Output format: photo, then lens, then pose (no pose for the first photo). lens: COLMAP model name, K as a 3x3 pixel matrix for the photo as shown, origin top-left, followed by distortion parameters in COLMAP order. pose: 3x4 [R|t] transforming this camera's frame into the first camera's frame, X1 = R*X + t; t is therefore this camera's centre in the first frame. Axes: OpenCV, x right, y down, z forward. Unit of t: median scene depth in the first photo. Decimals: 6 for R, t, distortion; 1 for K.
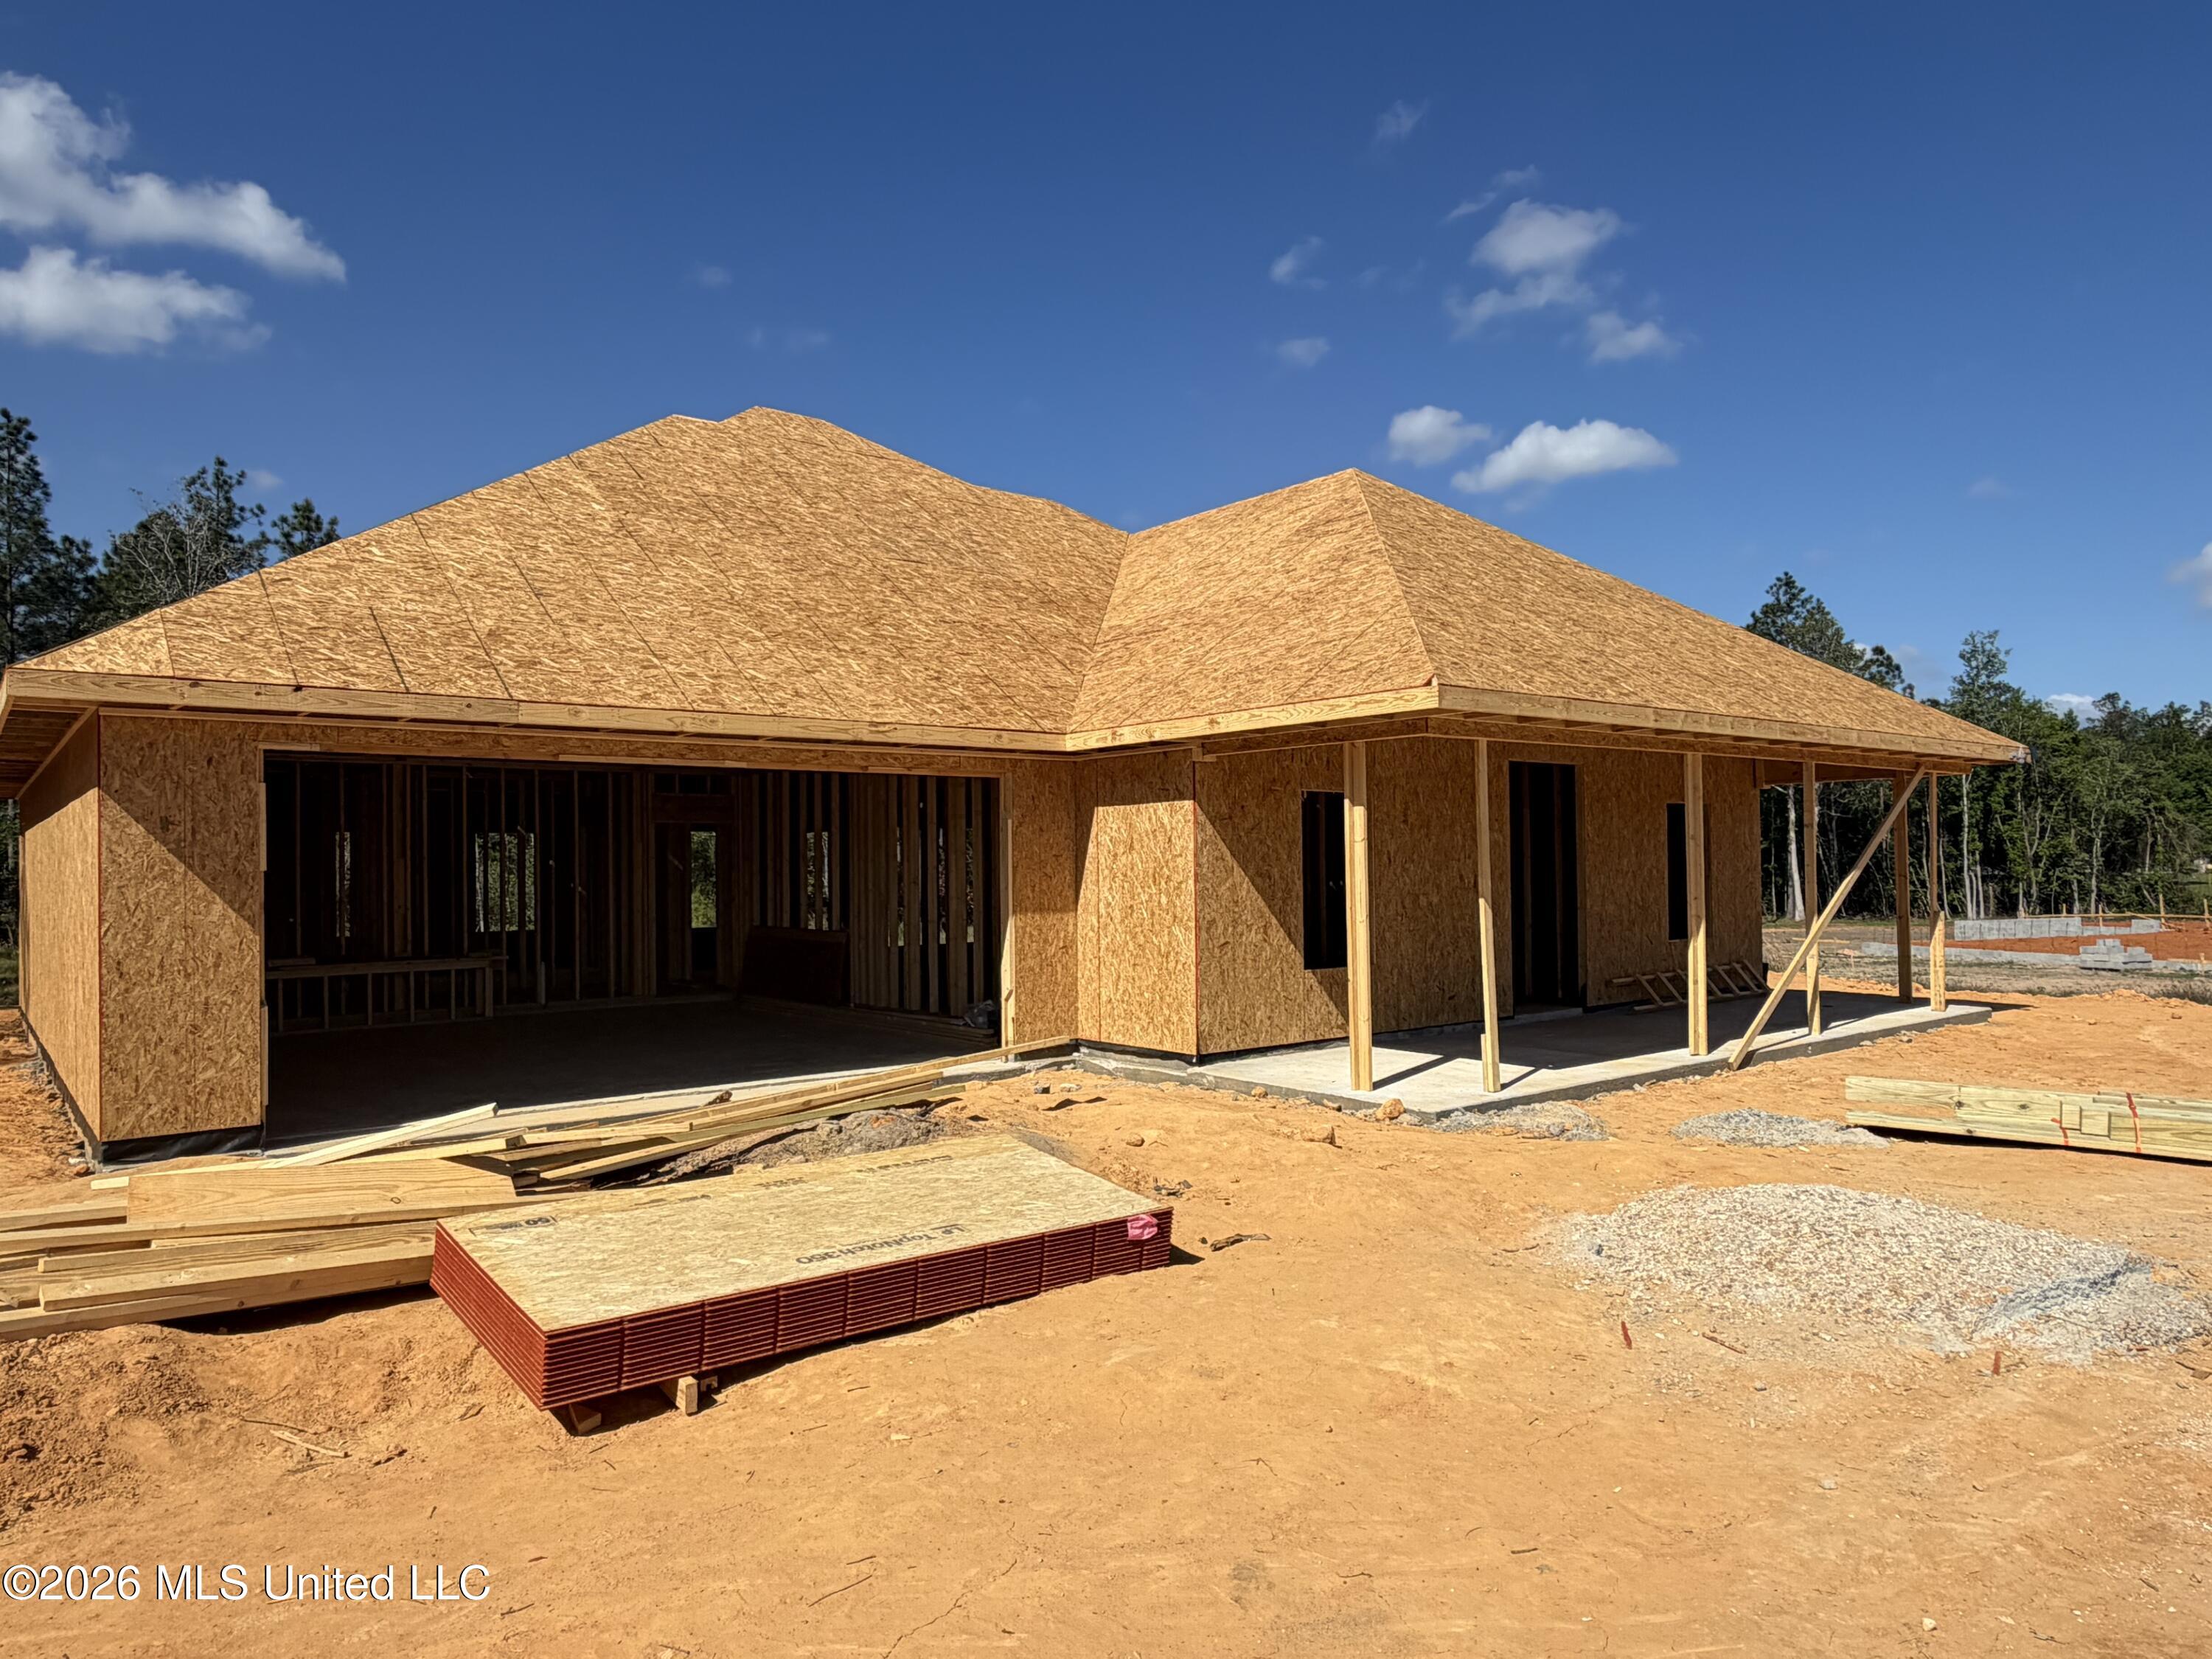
lens RADIAL K [[1418.7, 0, 1098.9], [0, 1418.7, 847.3], [0, 0, 1]] dist [0.002092, 0.002633]
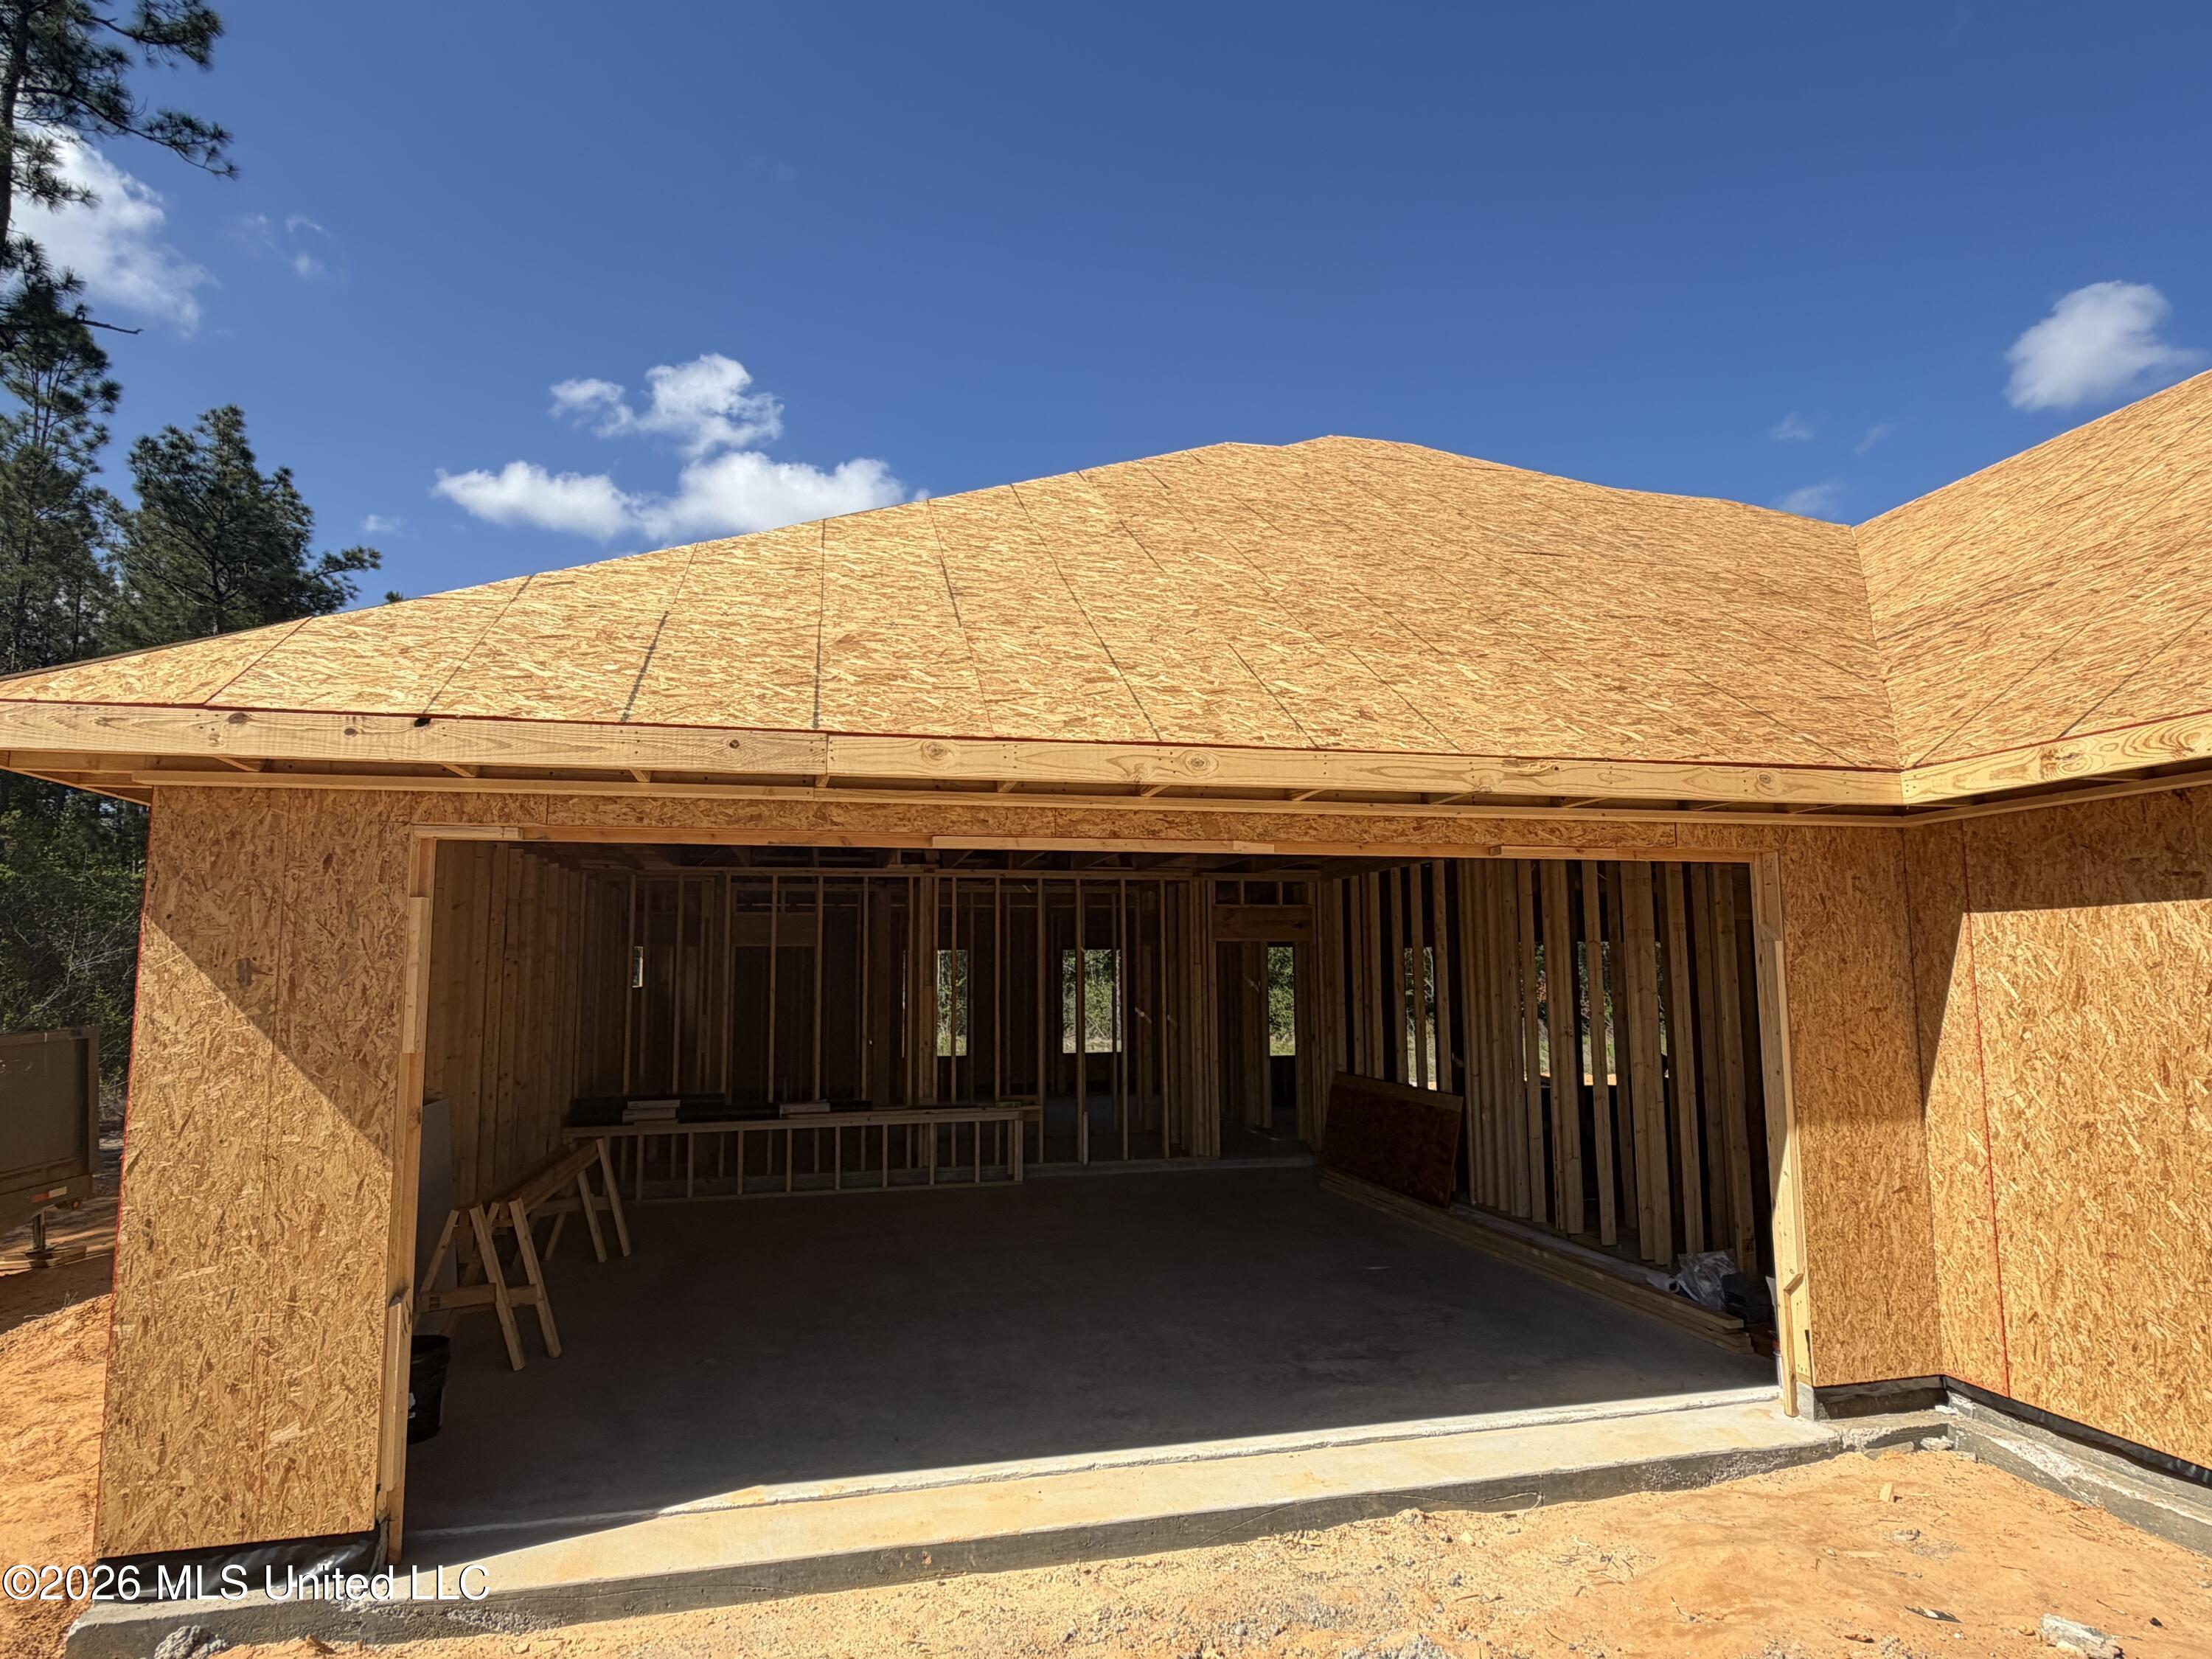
lens RADIAL K [[1213.0, 0, 1110.3], [0, 1213.0, 840.7], [0, 0, 1]] dist [0.000010, -0.001142]
pose [[0.901017, -0.041970, -0.431749, -0.091129], [0.002745, 0.995840, -0.091077, -0.016417], [0.433776, 0.080877, 0.897384, 0.489464]]
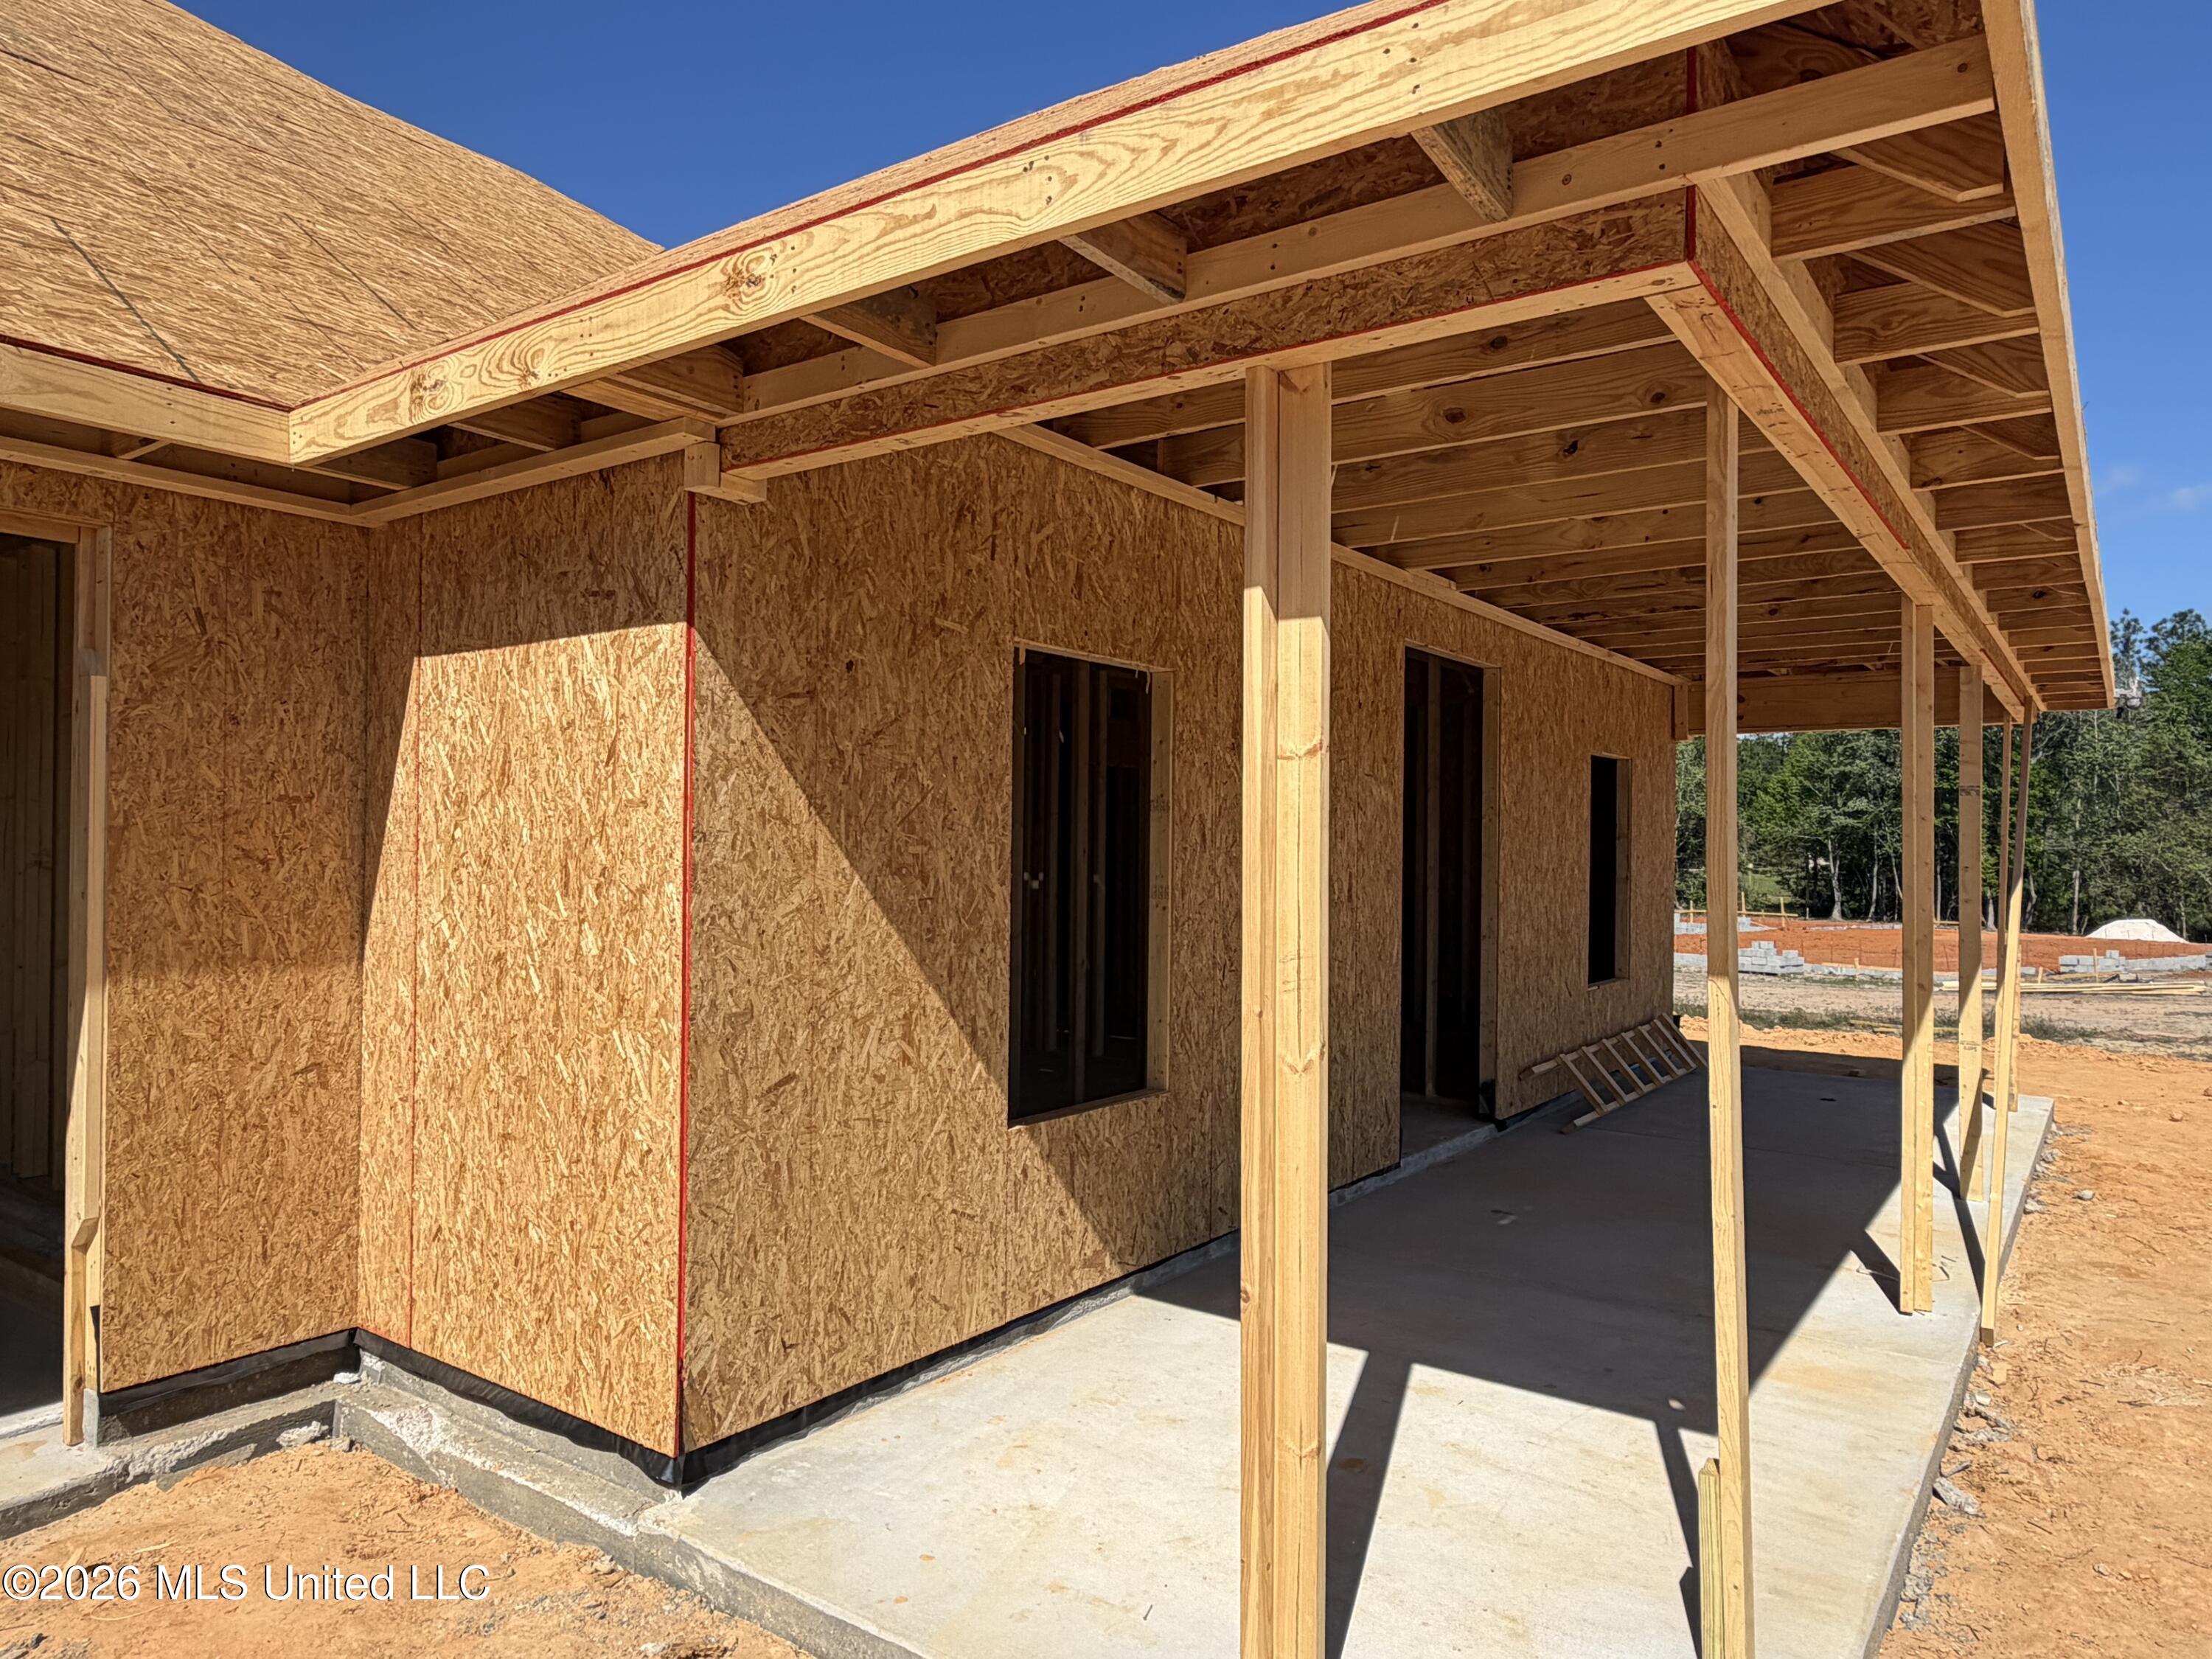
lens RADIAL K [[1428.4, 0, 1092.4], [0, 1428.4, 837.6], [0, 0, 1]] dist [0.000915, 0.002338]
pose [[0.965486, 0.024960, 0.259255, 0.068301], [-0.026917, 0.999630, 0.004003, 0.008949], [-0.259059, -0.010843, 0.965801, 0.642251]]
